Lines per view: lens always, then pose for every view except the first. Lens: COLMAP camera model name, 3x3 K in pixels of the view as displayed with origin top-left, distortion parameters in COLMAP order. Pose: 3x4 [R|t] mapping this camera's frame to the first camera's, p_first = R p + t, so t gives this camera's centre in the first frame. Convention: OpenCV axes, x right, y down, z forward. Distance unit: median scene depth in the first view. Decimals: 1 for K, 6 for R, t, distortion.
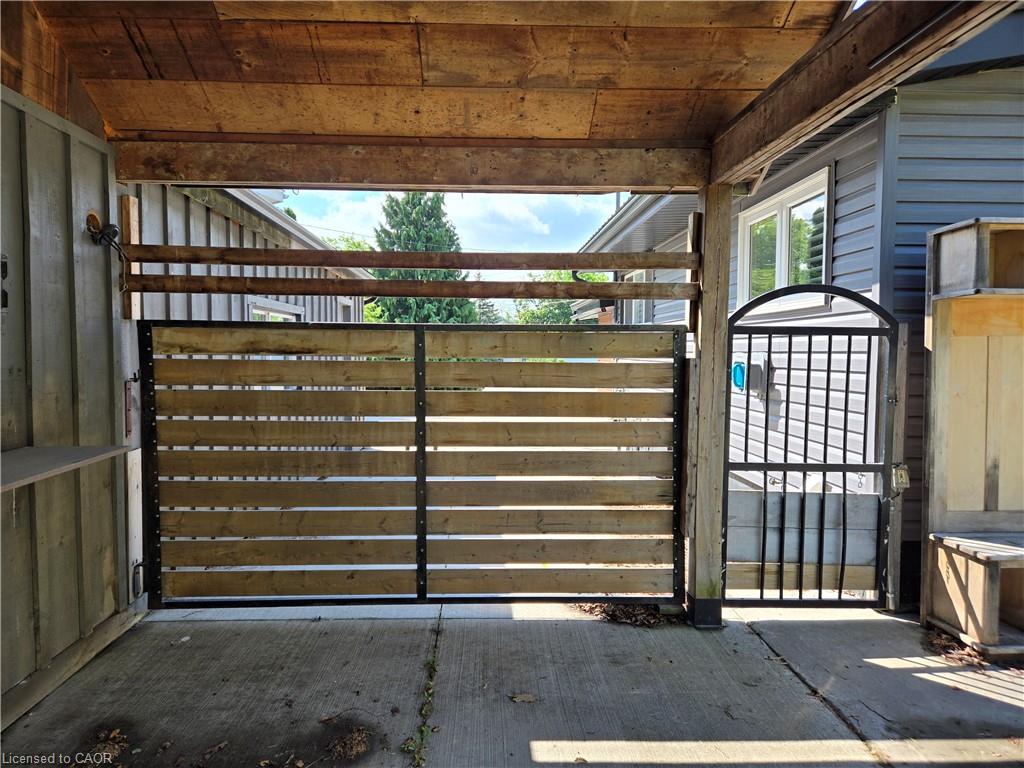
lens RADIAL K [[691.5, 0, 508.0], [0, 691.5, 386.2], [0, 0, 1]] dist [0.088725, -0.077712]
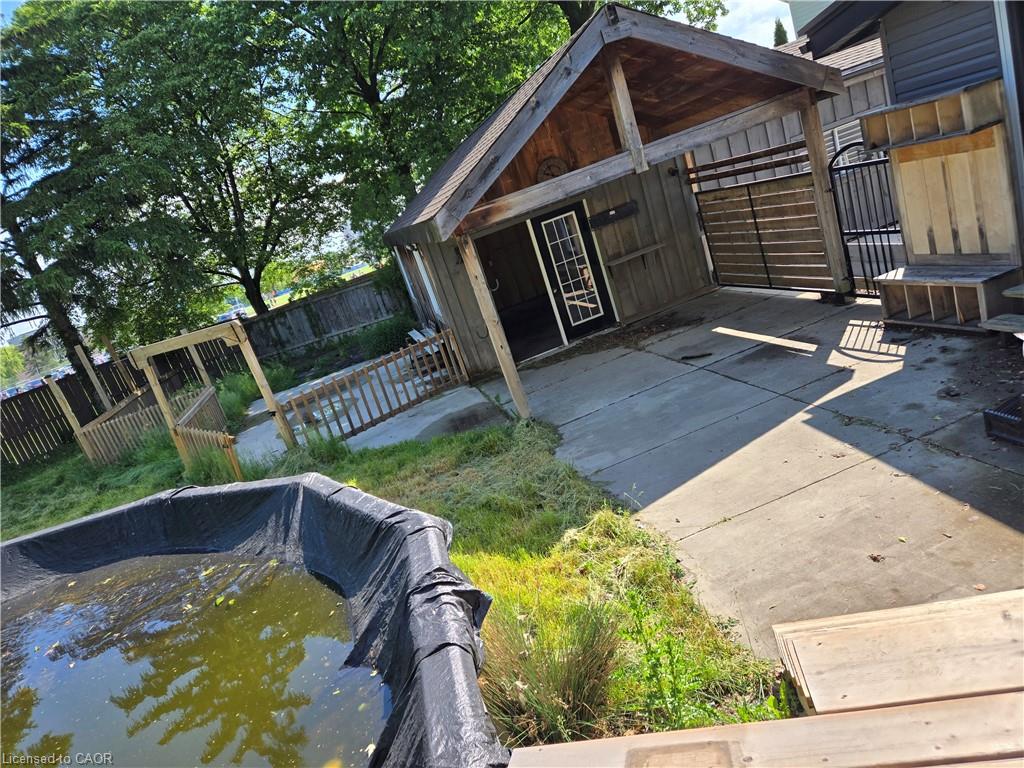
lens RADIAL K [[691.5, 0, 511.6], [0, 691.5, 386.5], [0, 0, 1]] dist [0.088725, -0.077712]
pose [[0.207732, 0.186995, -0.960146, 2.324624], [0.261545, 0.935203, 0.238724, -0.236508], [0.942572, -0.300712, 0.145364, -0.427276]]
